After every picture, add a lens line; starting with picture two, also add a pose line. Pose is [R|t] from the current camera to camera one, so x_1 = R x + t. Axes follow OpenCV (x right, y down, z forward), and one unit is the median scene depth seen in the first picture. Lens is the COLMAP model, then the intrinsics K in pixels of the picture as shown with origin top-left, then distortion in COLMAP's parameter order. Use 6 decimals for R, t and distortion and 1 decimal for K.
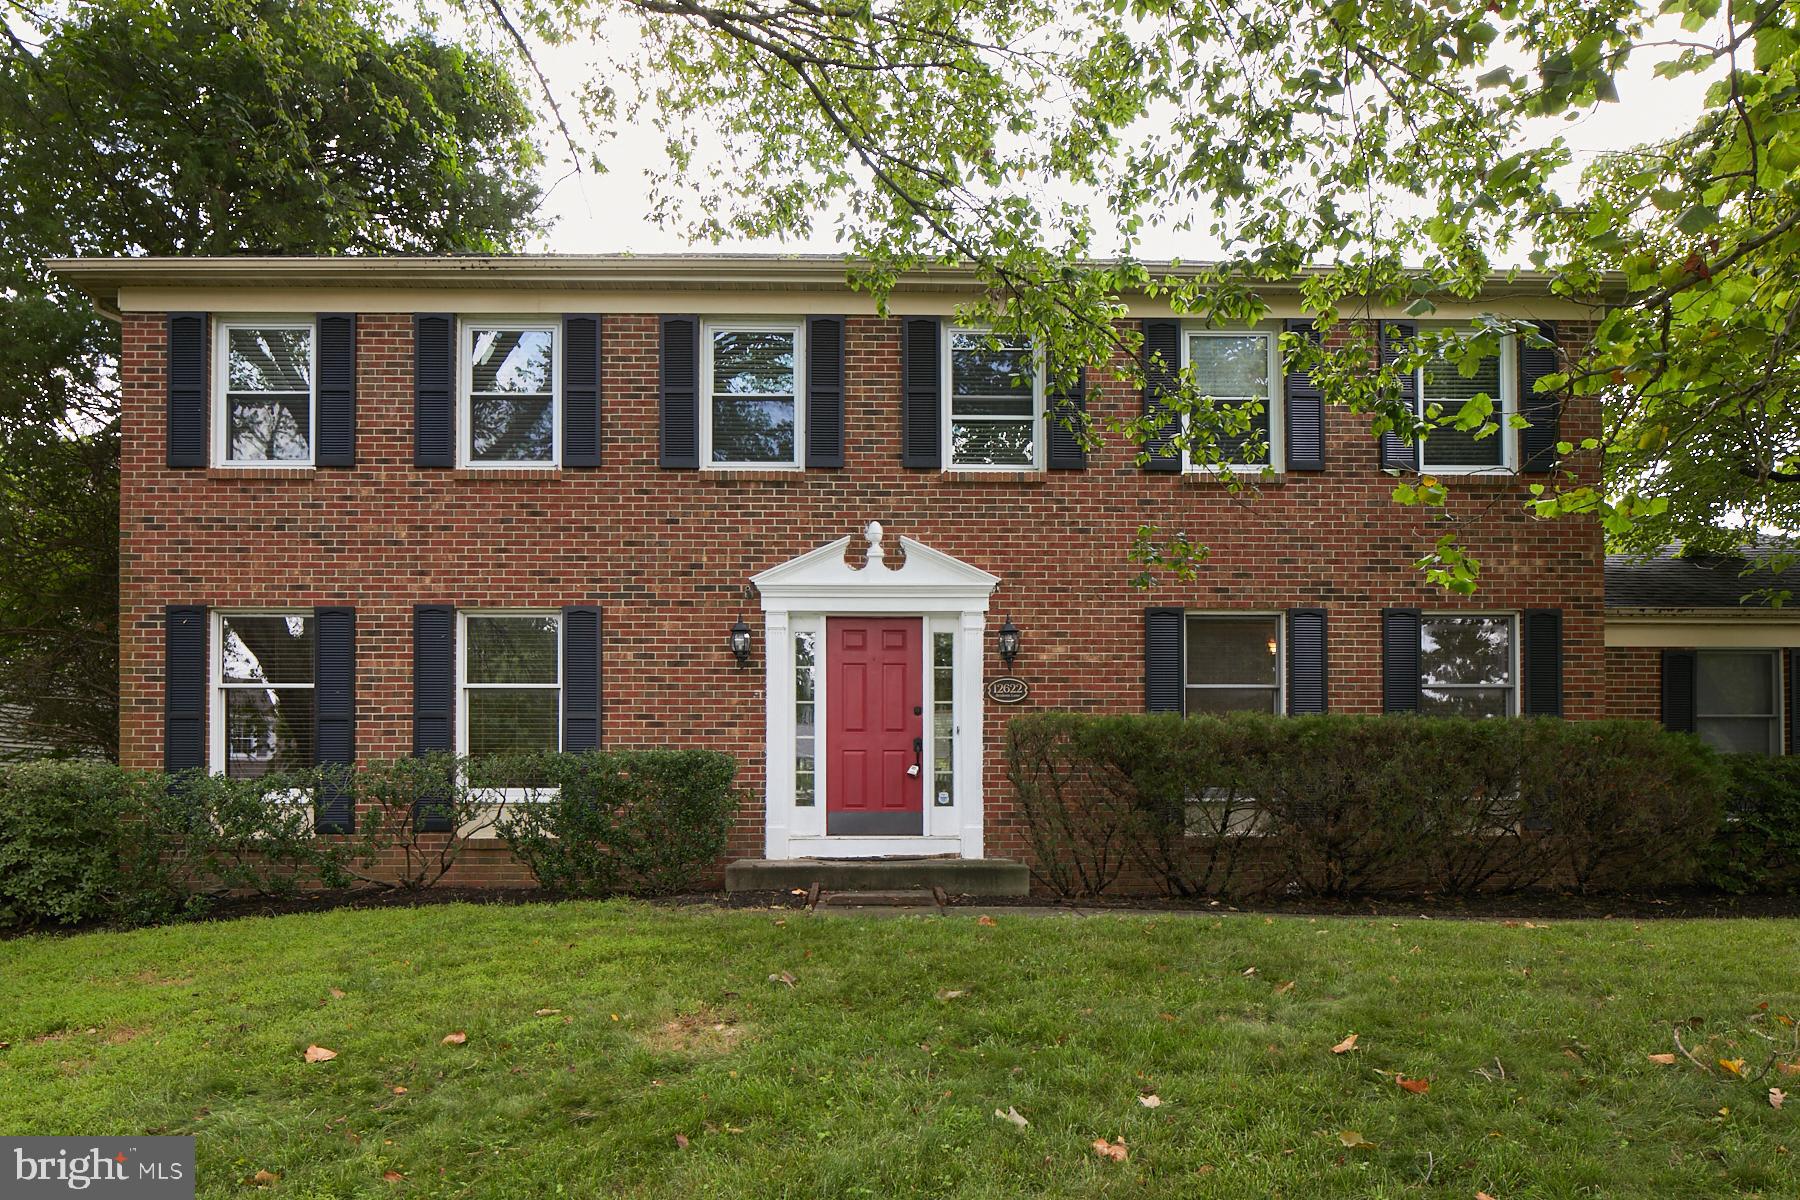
lens RADIAL K [[1254.5, 0, 900.0], [0, 1254.5, 600.0], [0, 0, 1]] dist [-0.002115, 0.000011]
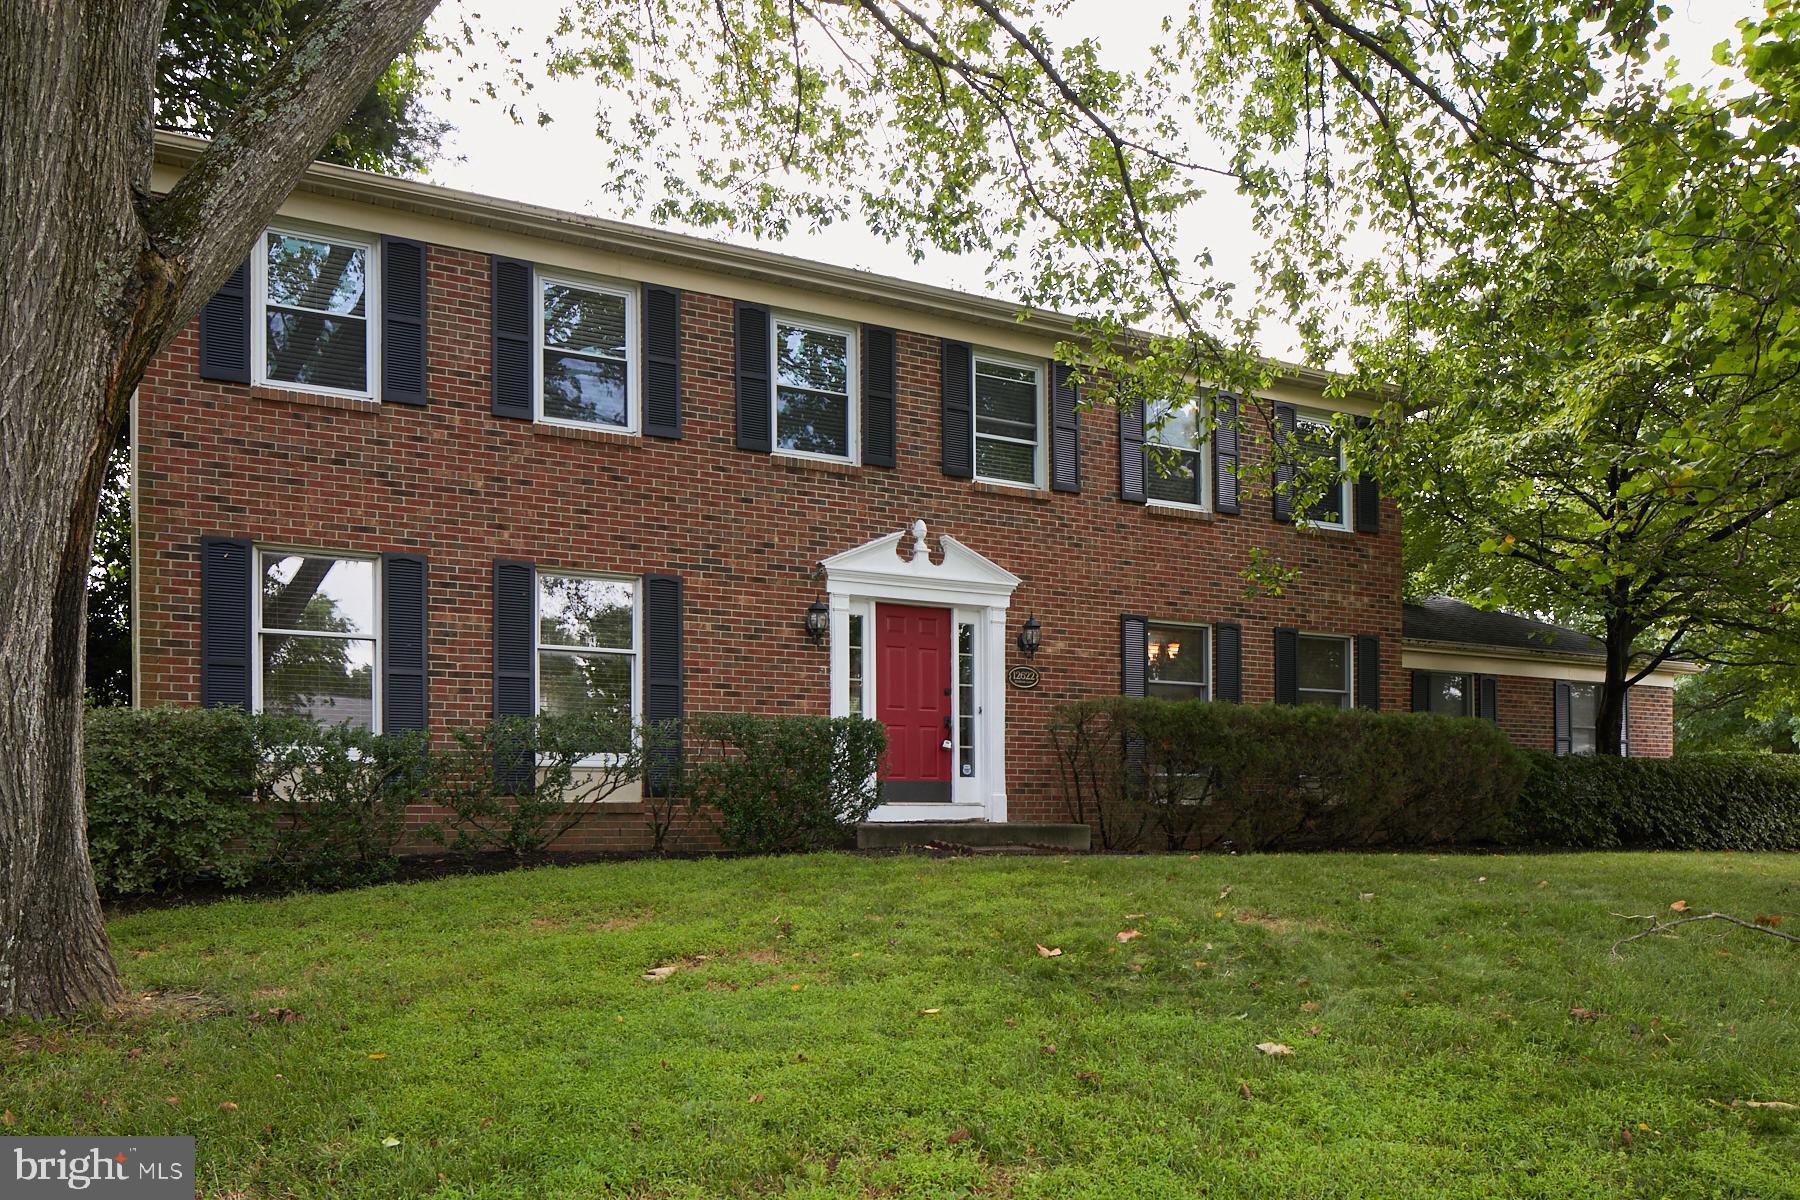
lens RADIAL K [[1239.7, 0, 899.9], [0, 1239.7, 547.9], [0, 0, 1]] dist [0.000374, 0.000177]
pose [[0.907532, 0.090841, 0.410041, -0.489166], [-0.085707, 0.995840, -0.030928, -0.002003], [-0.411145, -0.007075, 0.911543, 0.001481]]
